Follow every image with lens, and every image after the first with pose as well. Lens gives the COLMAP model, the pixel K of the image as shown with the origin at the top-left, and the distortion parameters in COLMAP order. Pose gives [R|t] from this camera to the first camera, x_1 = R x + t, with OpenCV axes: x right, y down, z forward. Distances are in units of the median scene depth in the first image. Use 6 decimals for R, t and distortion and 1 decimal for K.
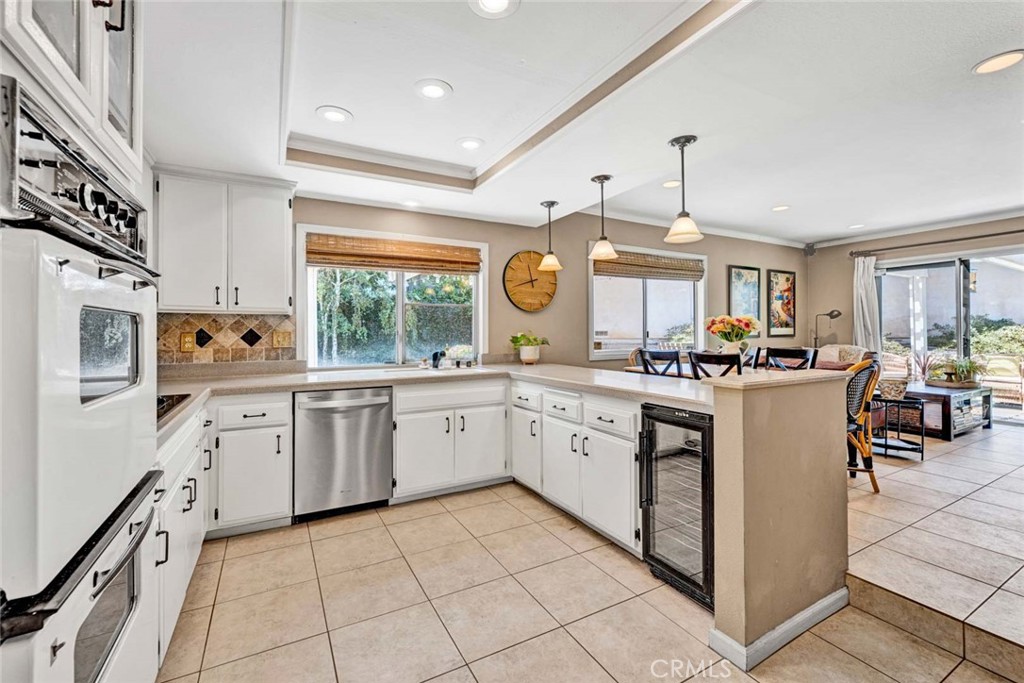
lens RADIAL K [[415.5, 0, 508.0], [0, 415.5, 326.8], [0, 0, 1]] dist [0.002709, 0.000232]
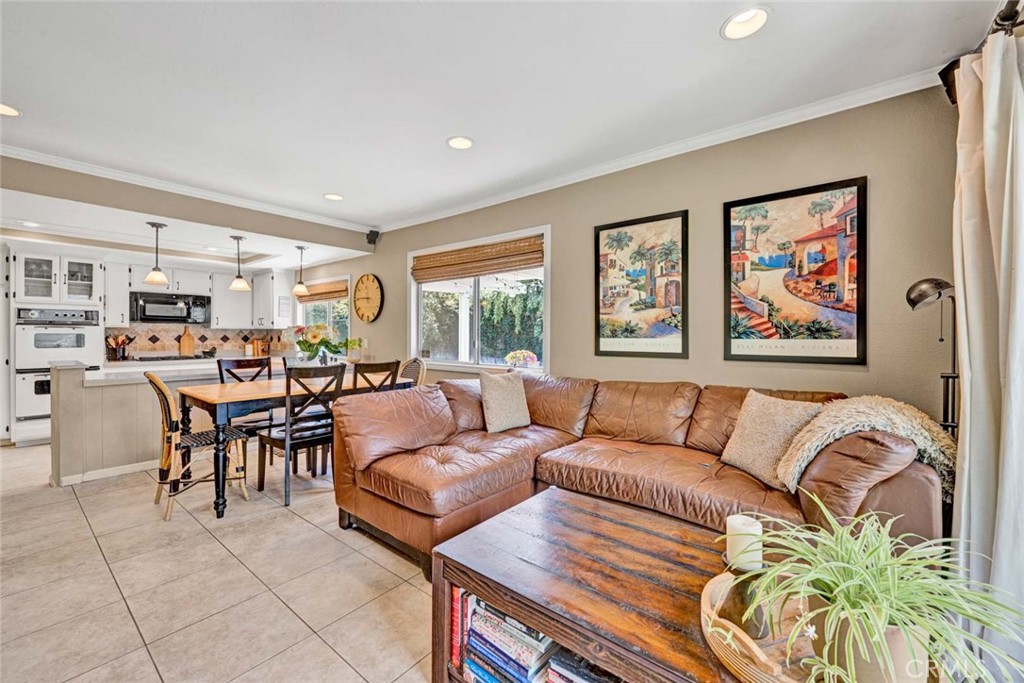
lens RADIAL K [[415.5, 0, 508.0], [0, 415.5, 326.8], [0, 0, 1]] dist [0.002709, 0.000232]
pose [[0.380821, -0.010477, -0.924590, 1.047348], [0.005935, 0.999943, -0.008886, -0.007499], [0.924630, -0.002103, 0.380861, 0.696996]]
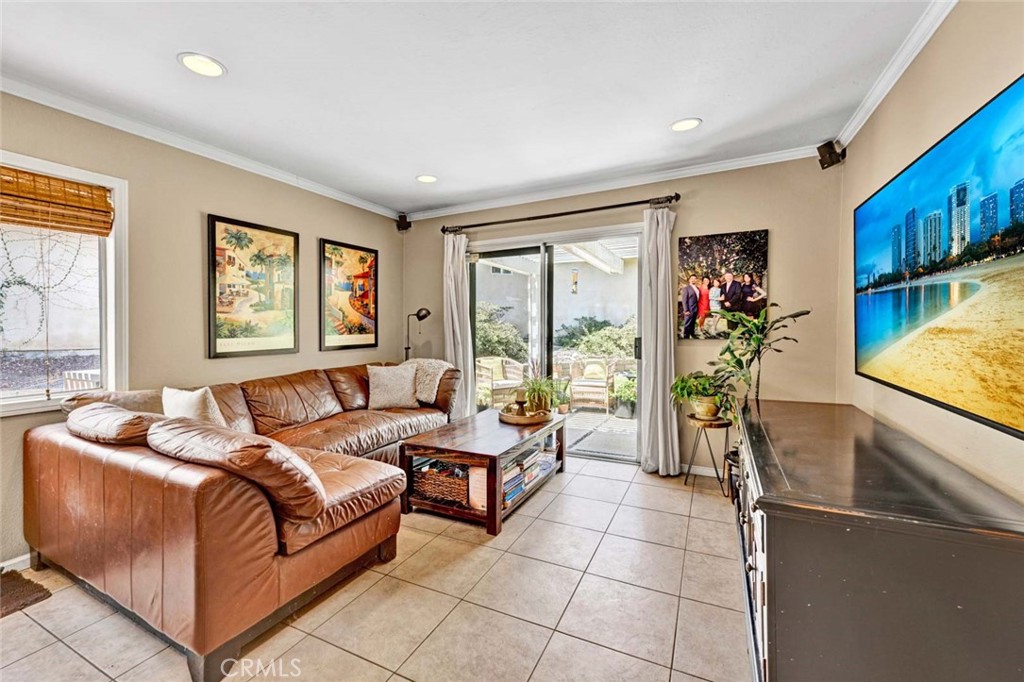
lens RADIAL K [[415.5, 0, 508.0], [0, 415.5, 326.3], [0, 0, 1]] dist [0.002709, 0.000232]
pose [[0.817610, -0.005351, 0.575748, 0.557830], [0.005221, 0.999985, 0.001879, -0.011119], [-0.575749, 0.001469, 0.817625, 0.389819]]
